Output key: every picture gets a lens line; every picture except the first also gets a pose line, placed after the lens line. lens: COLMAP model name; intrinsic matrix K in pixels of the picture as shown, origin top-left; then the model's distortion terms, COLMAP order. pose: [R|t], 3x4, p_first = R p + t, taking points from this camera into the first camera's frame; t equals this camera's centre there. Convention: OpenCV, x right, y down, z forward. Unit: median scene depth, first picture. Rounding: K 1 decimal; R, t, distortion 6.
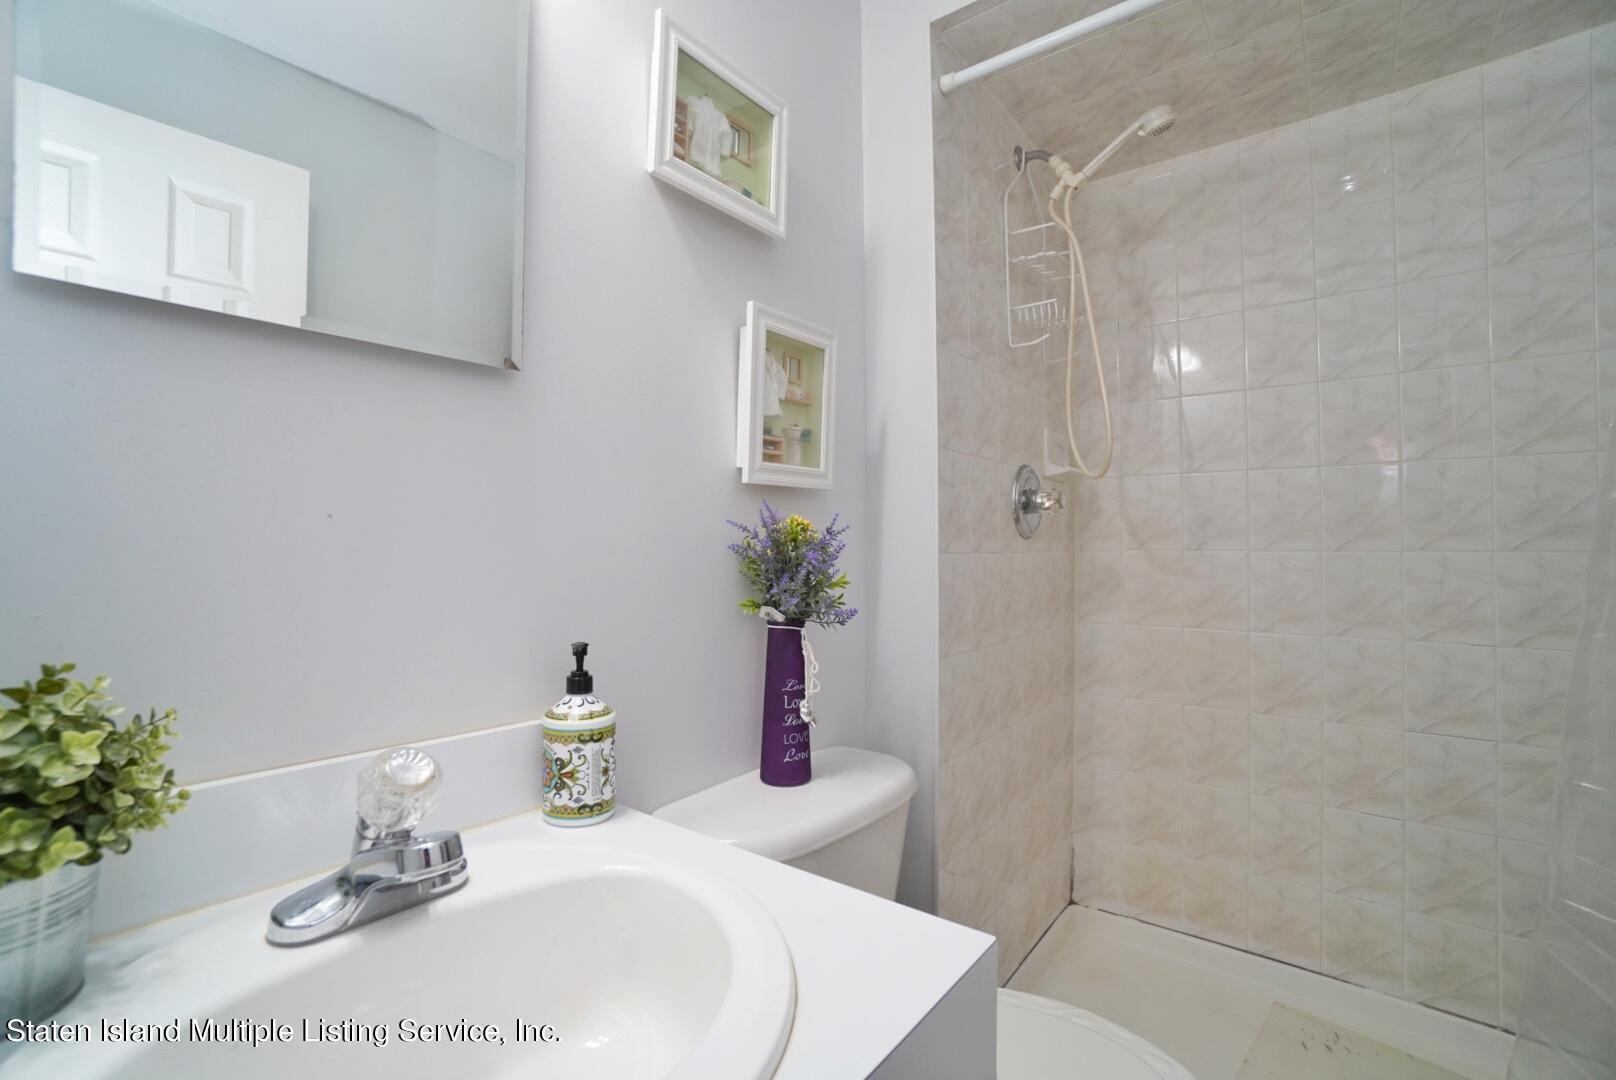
lens RADIAL K [[705.6, 0, 808.0], [0, 705.6, 540.0], [0, 0, 1]] dist [-0.062979, 0.020032]
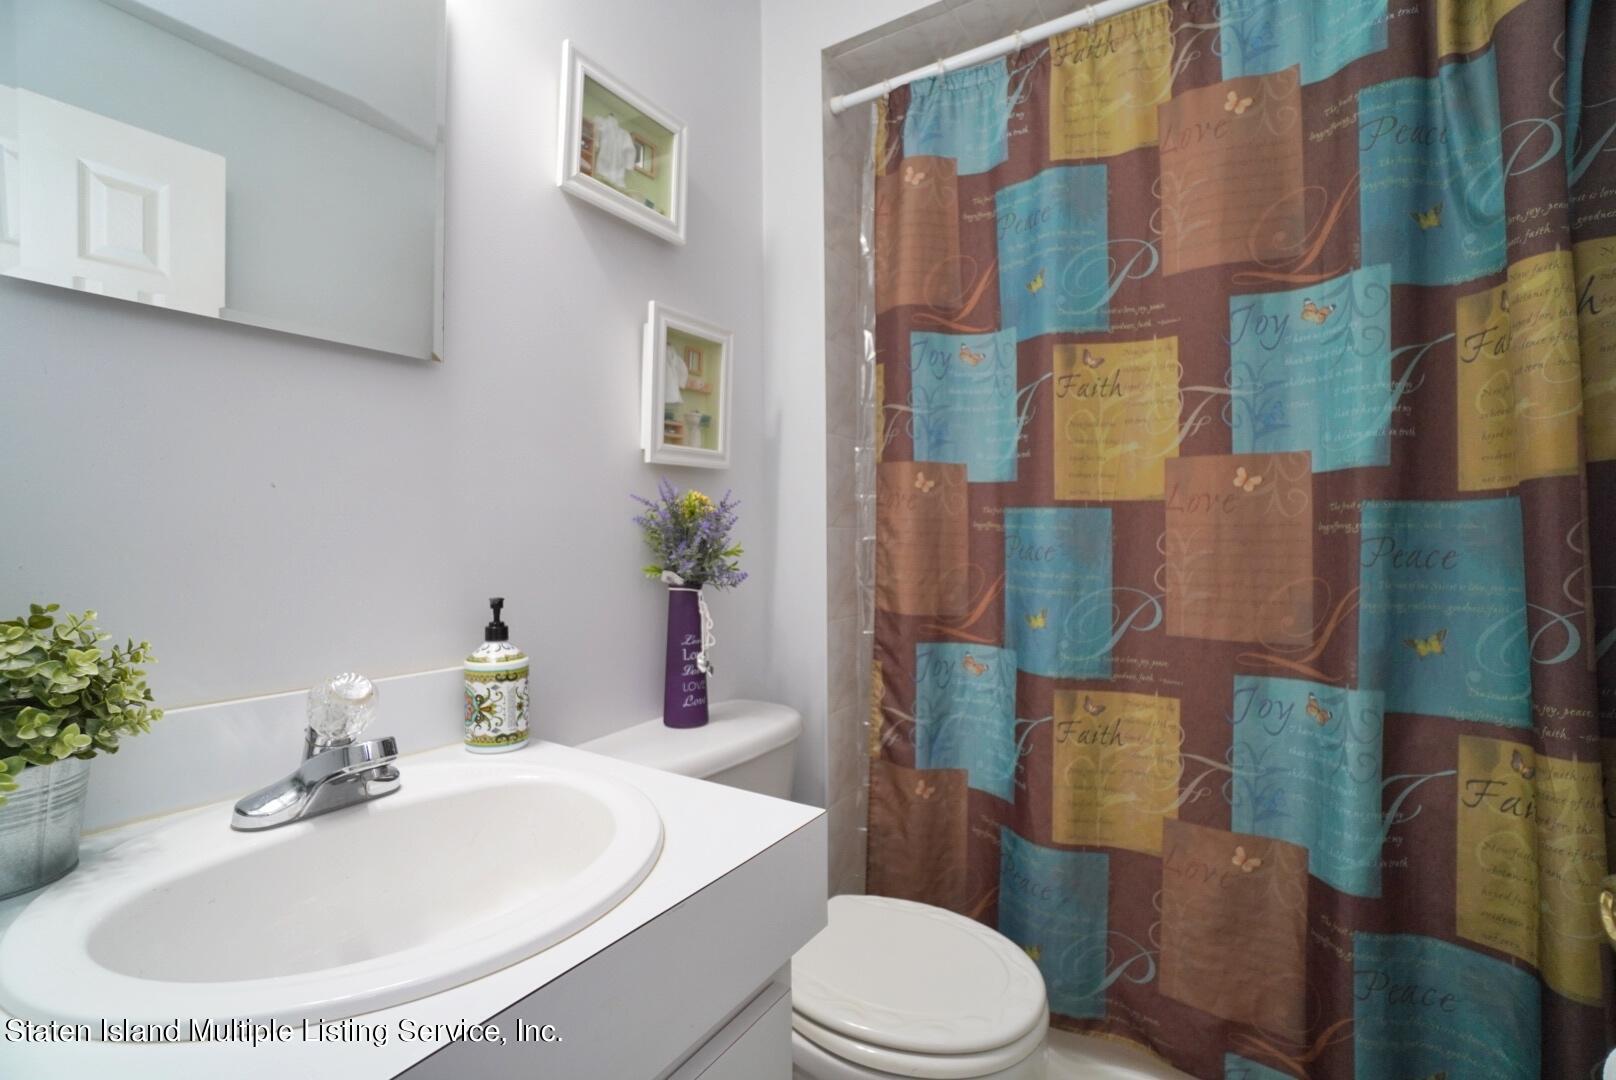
lens RADIAL K [[705.6, 0, 808.0], [0, 705.6, 540.0], [0, 0, 1]] dist [-0.062979, 0.020032]
pose [[0.995539, -0.003759, 0.094272, 0.063251], [0.002041, 0.999830, 0.018311, 0.024859], [-0.094325, -0.018037, 0.995378, -0.157090]]
